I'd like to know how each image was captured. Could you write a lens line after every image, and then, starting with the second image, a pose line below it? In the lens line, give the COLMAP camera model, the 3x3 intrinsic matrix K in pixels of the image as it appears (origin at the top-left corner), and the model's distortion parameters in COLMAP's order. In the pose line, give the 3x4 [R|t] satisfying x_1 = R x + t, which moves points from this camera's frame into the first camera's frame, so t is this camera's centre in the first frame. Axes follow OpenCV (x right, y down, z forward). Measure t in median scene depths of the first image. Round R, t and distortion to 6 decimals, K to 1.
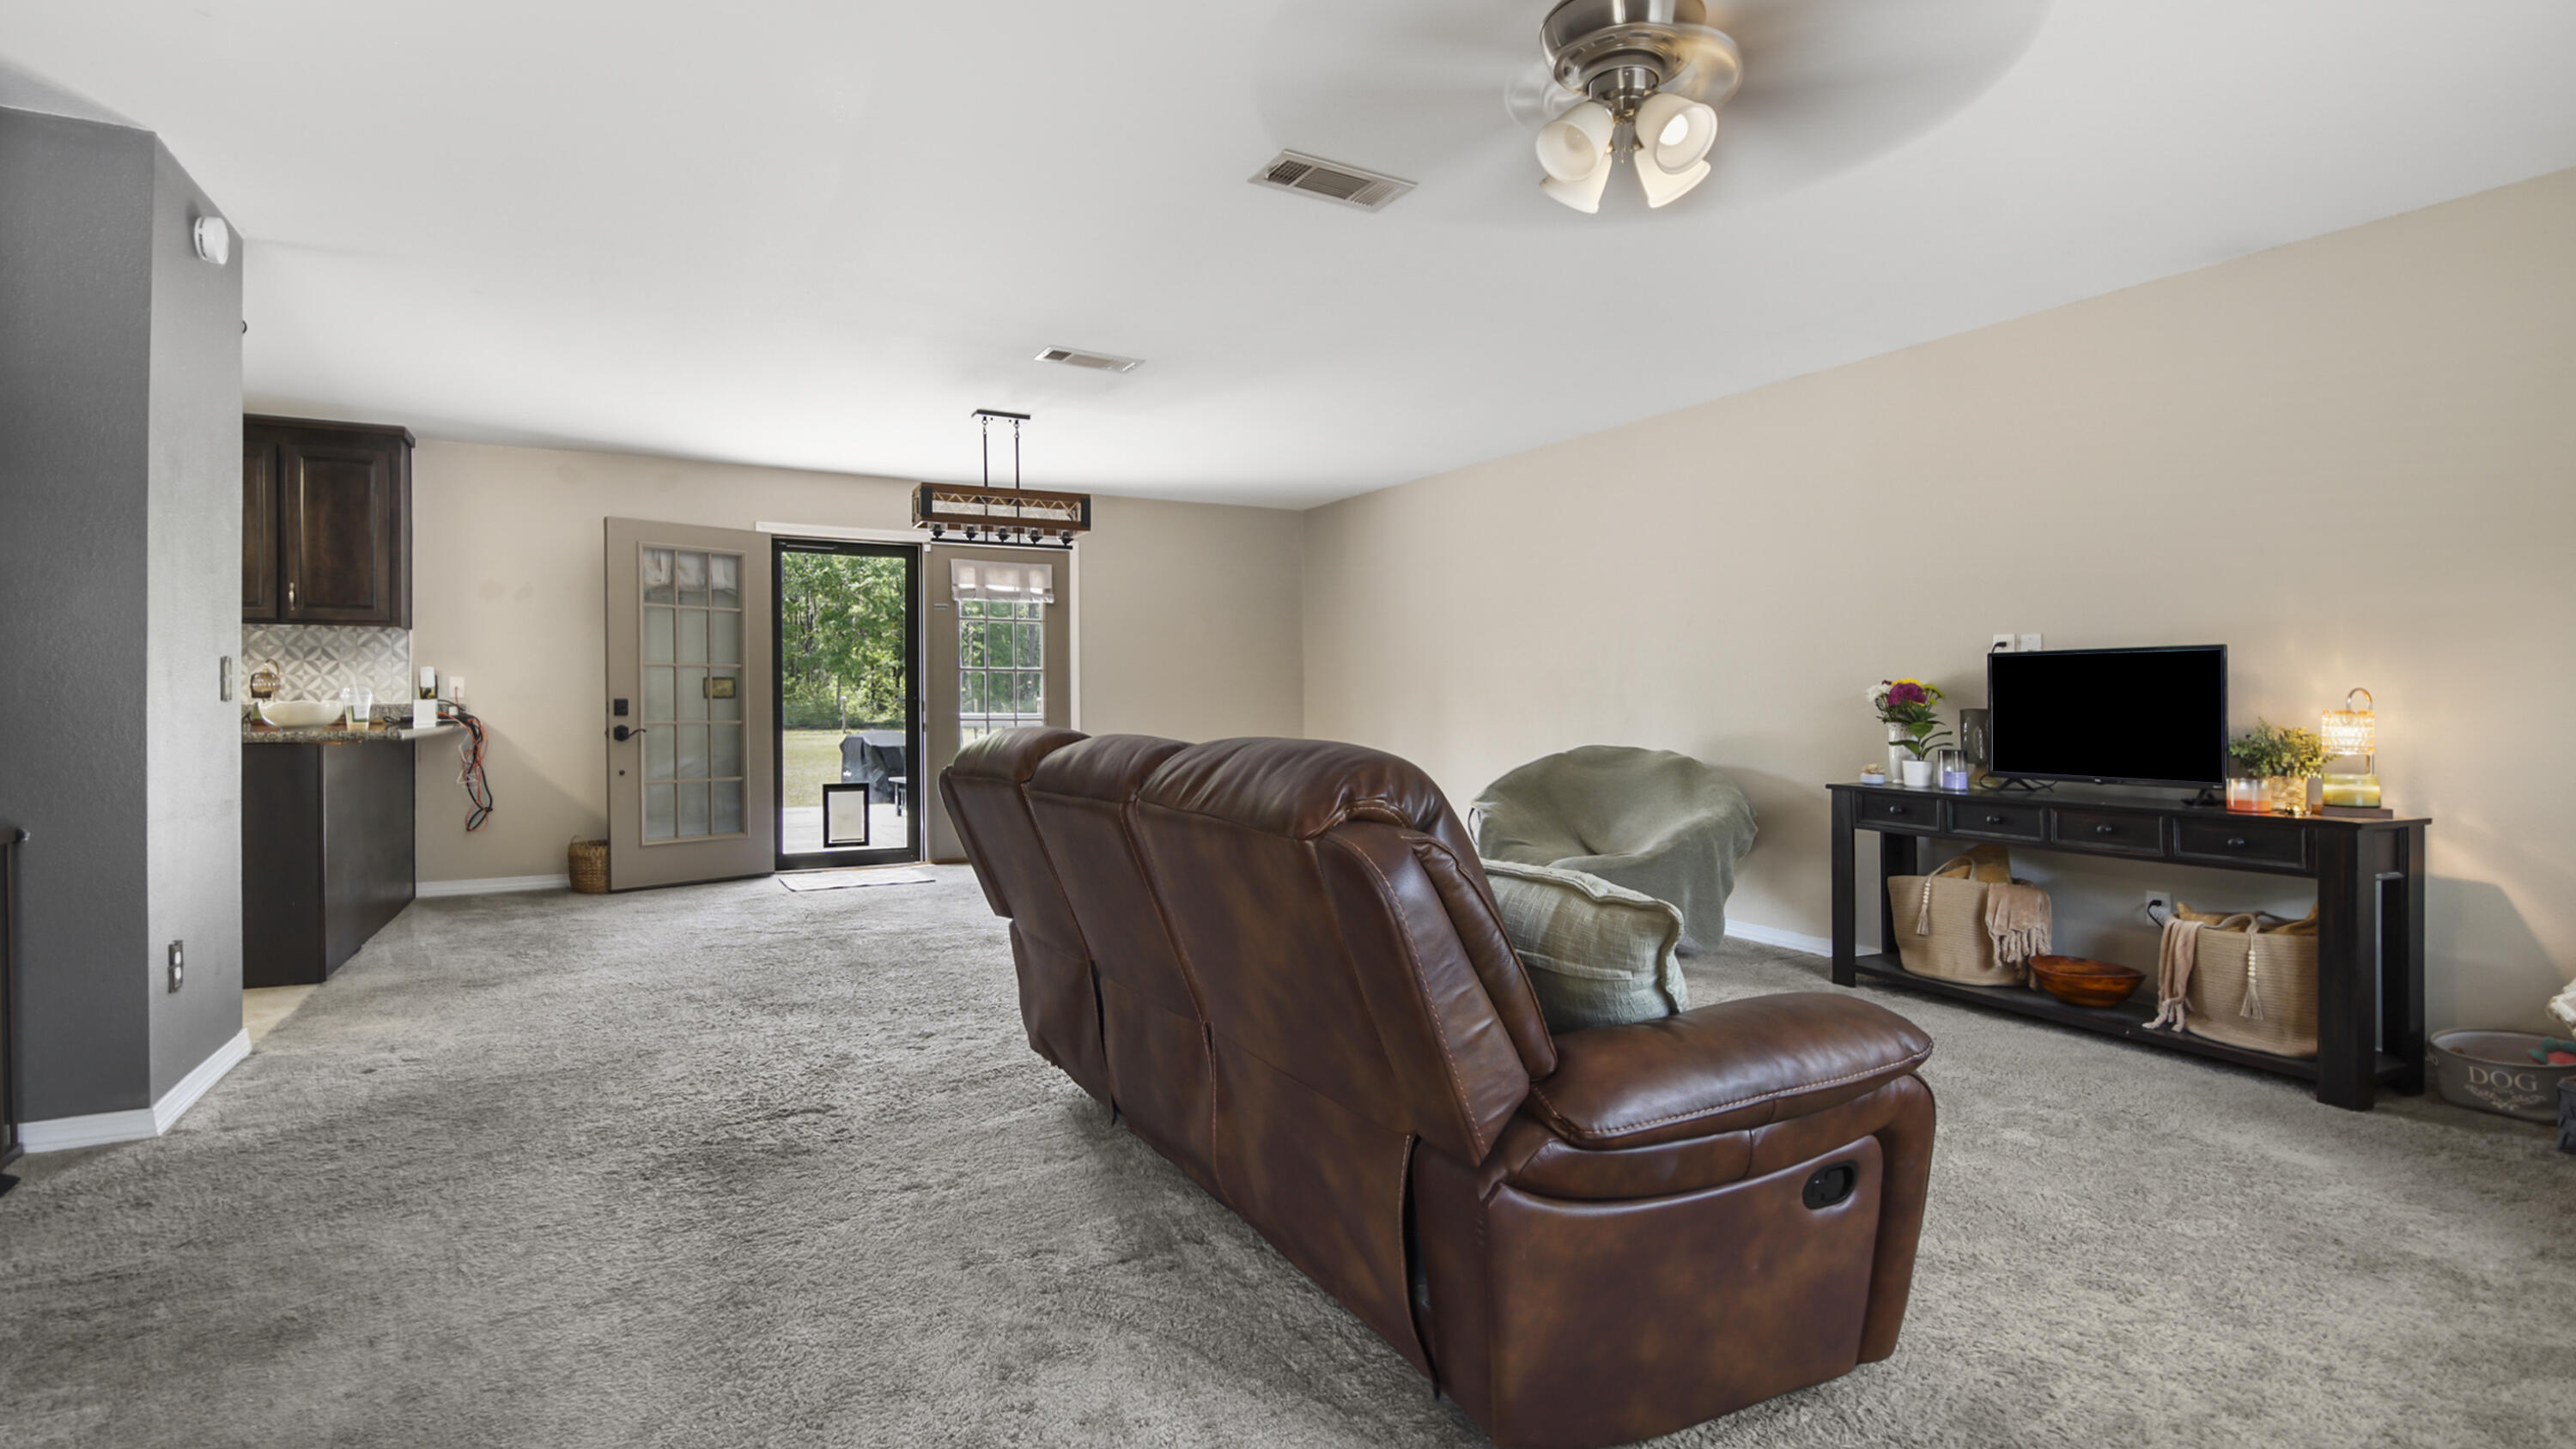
lens RADIAL K [[1160.6, 0, 1288.0], [0, 1160.6, 724.5], [0, 0, 1]] dist [-0.003254, -0.000334]
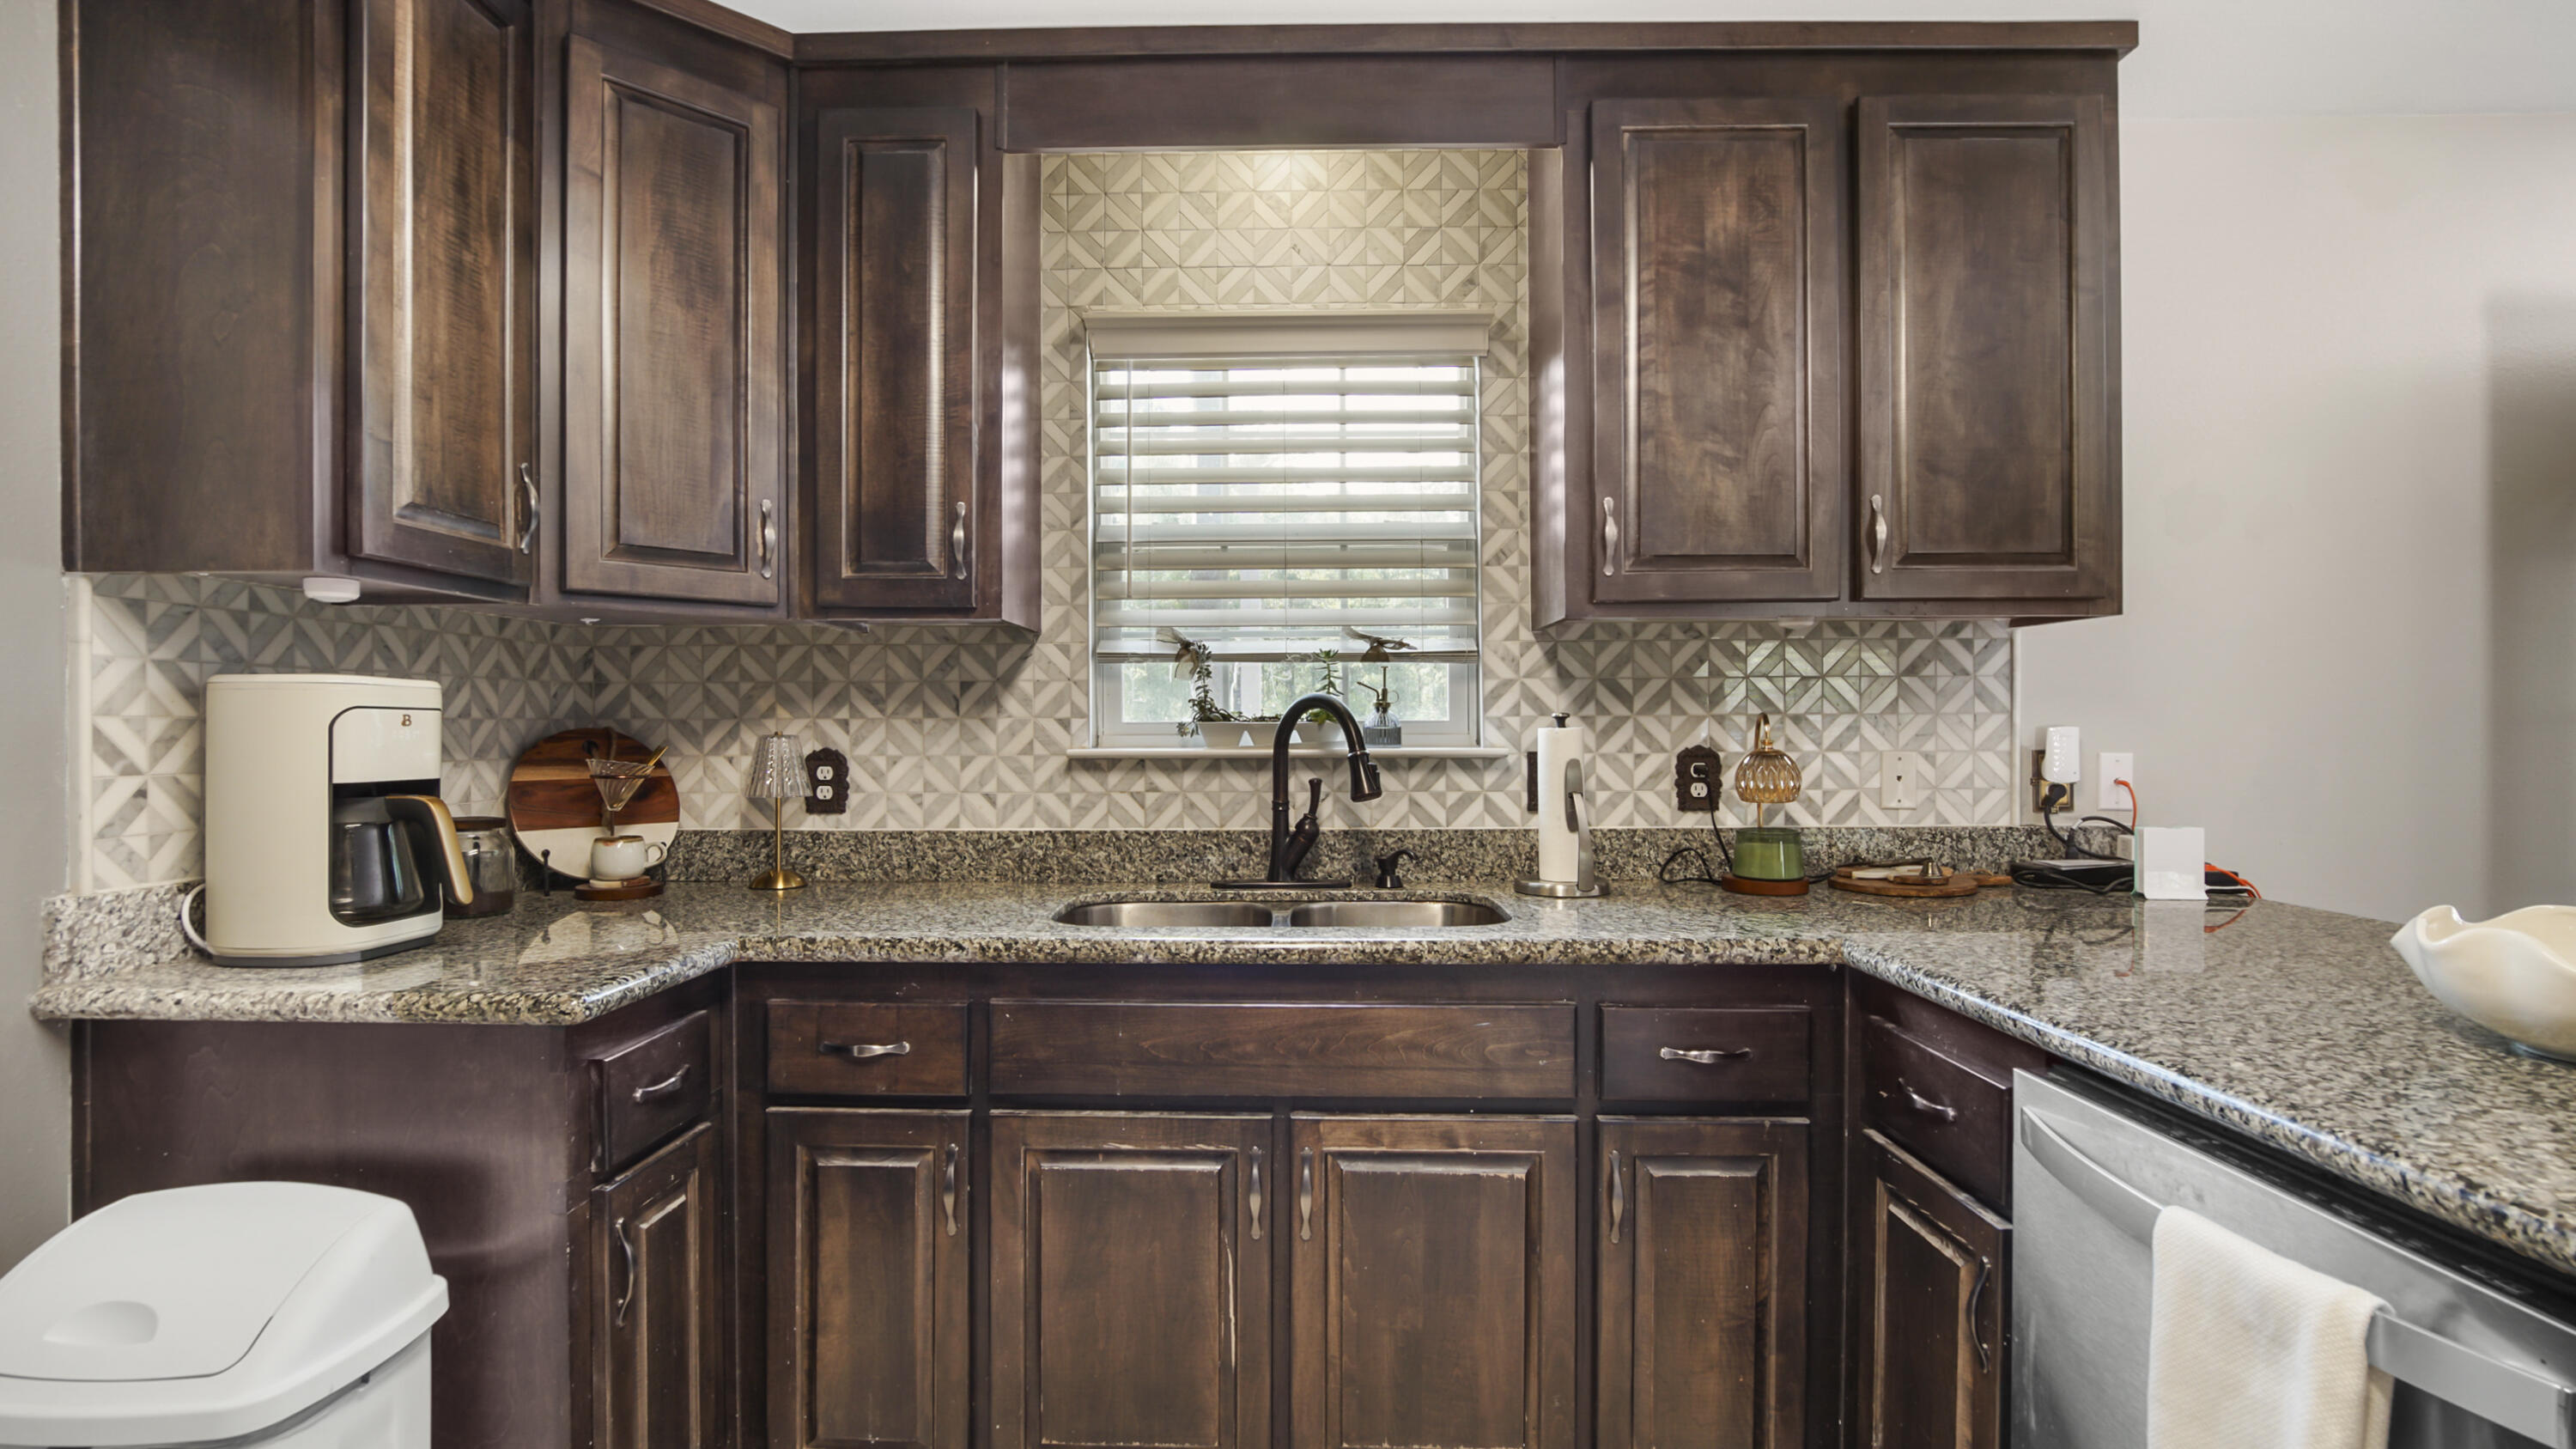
lens RADIAL K [[1161.0, 0, 1288.0], [0, 1161.0, 724.5], [0, 0, 1]] dist [-0.003254, -0.000334]
pose [[0.870292, 0.003225, -0.492526, -1.076862], [-0.009932, 0.999890, -0.011004, -0.060849], [0.492436, 0.014468, 0.870228, 0.775022]]
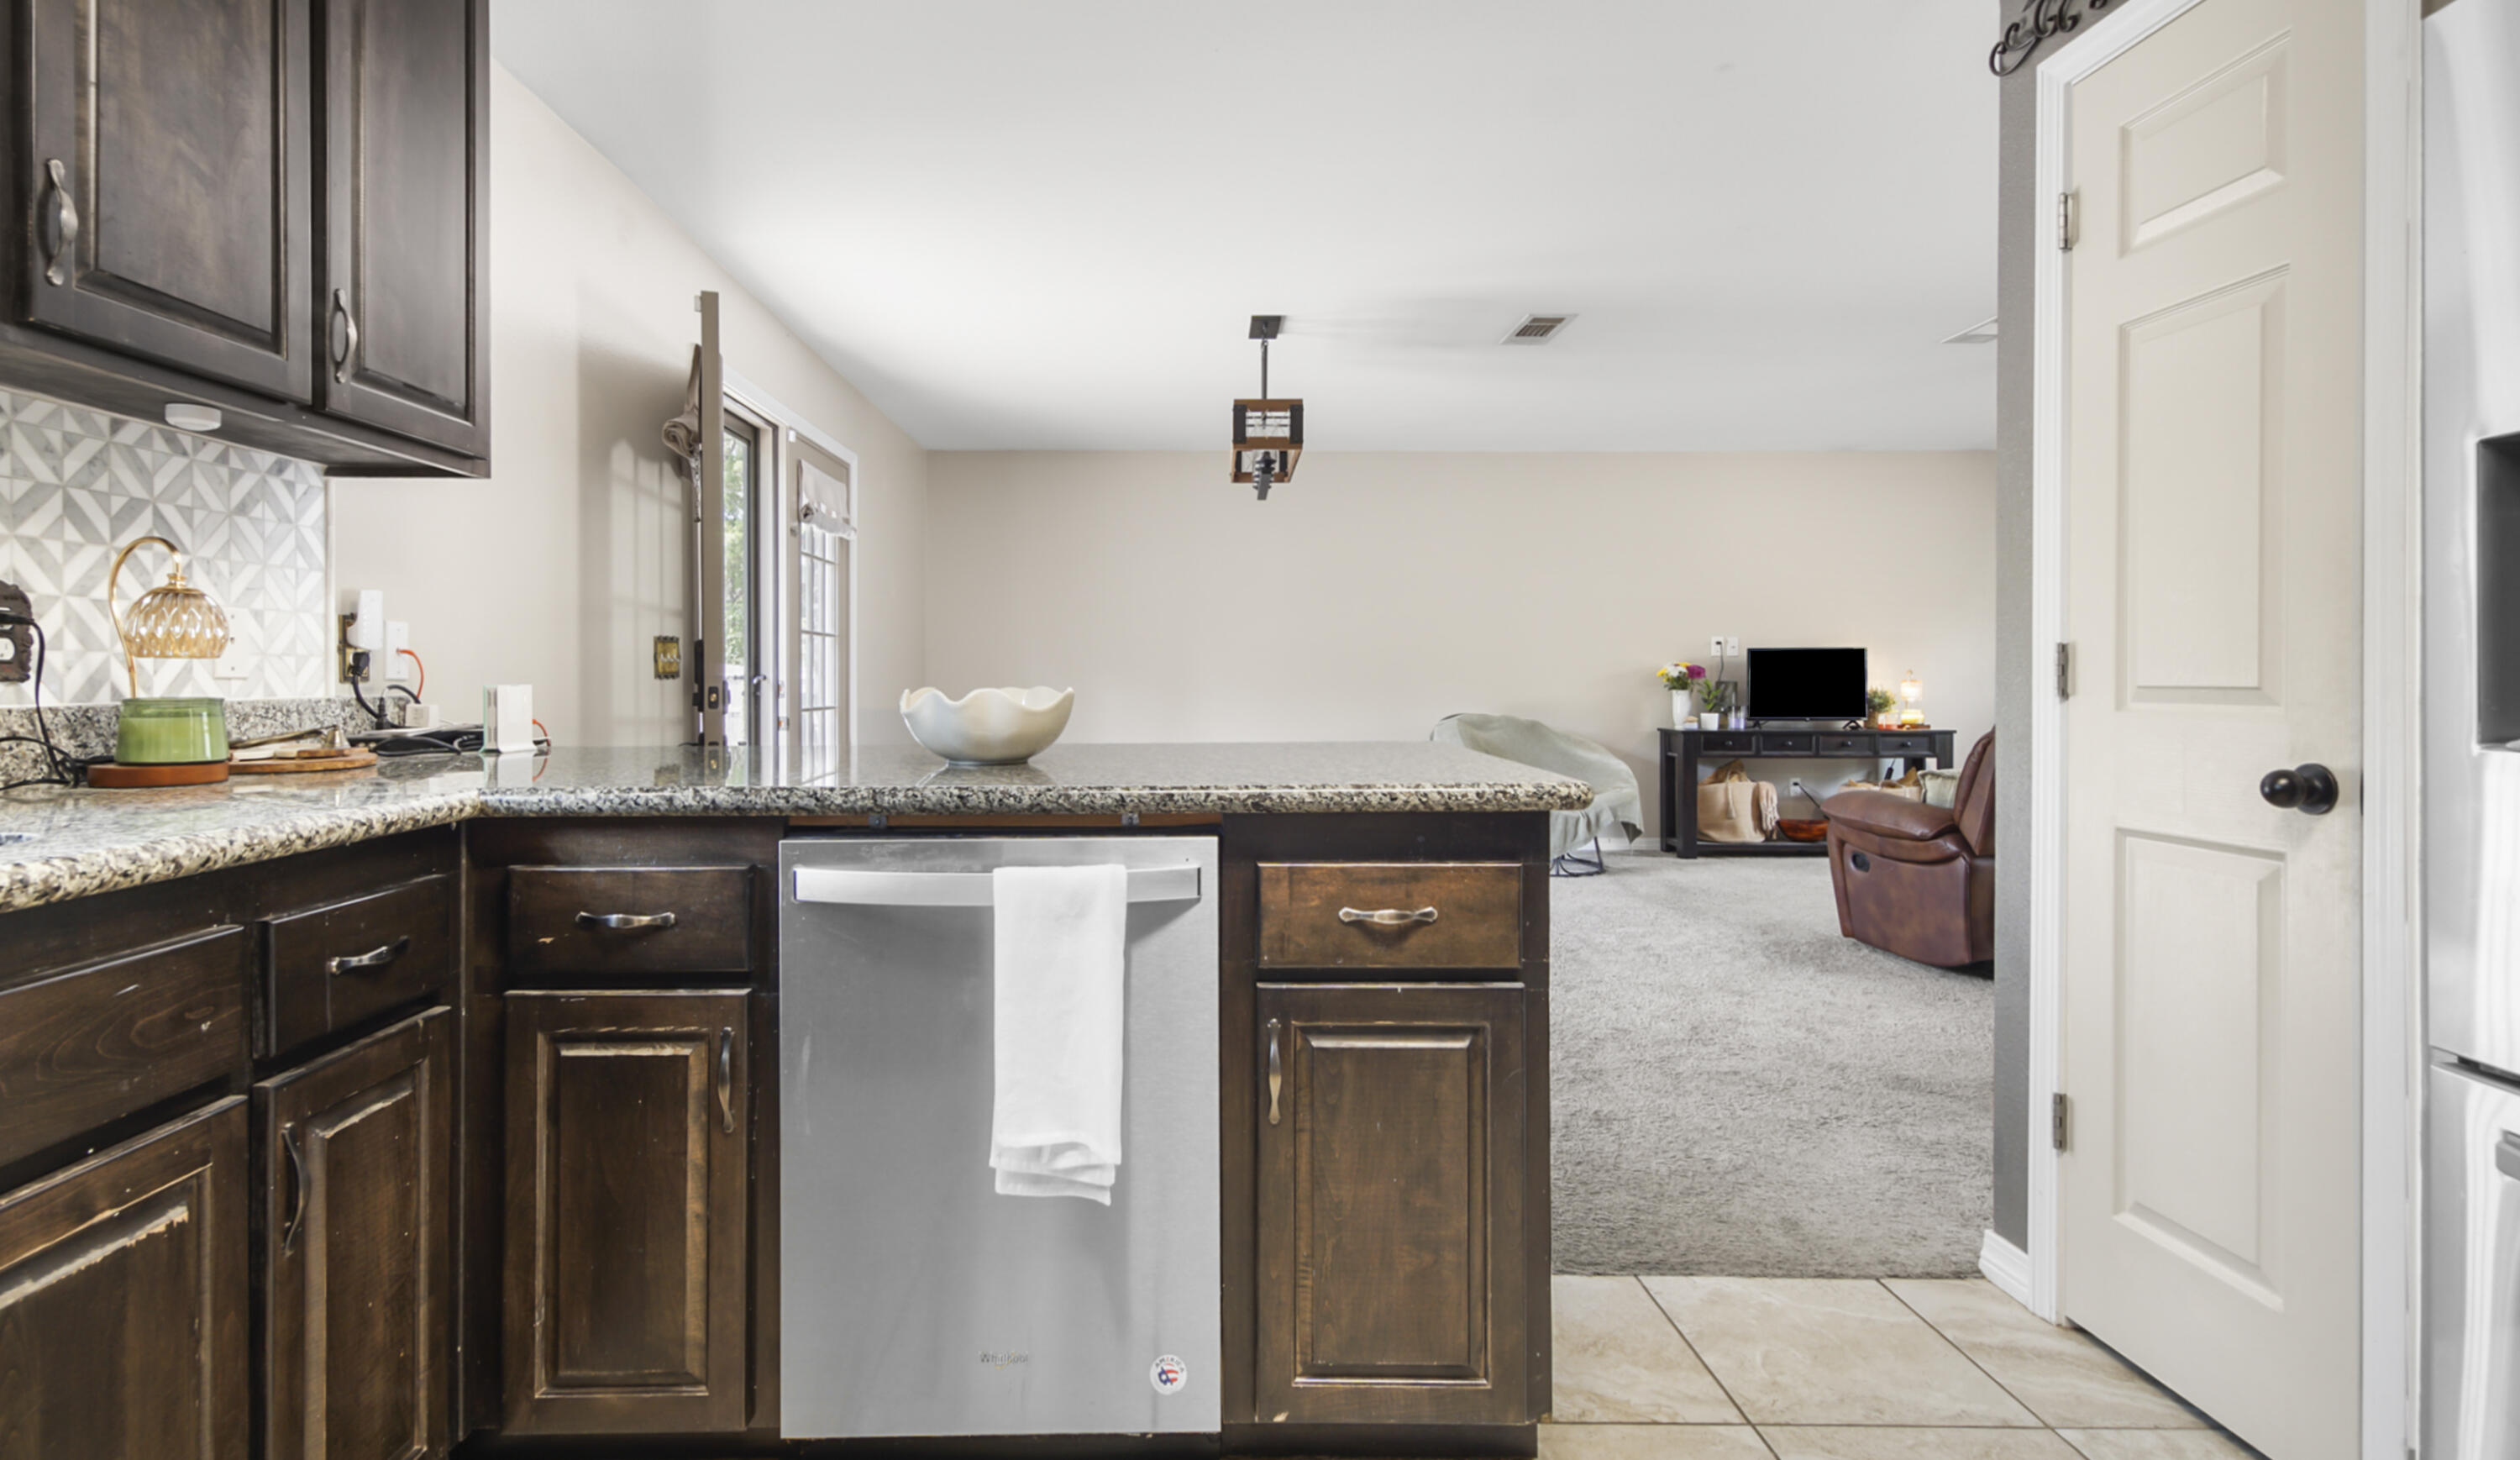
lens RADIAL K [[1235.4, 0, 1251.6], [0, 1235.4, 668.5], [0, 0, 1]] dist [-0.003246, -0.000389]
pose [[0.431205, 0.004123, 0.902245, -1.336078], [0.022568, 0.999627, -0.015354, -0.020150], [-0.901972, 0.026982, 0.430951, 0.839169]]
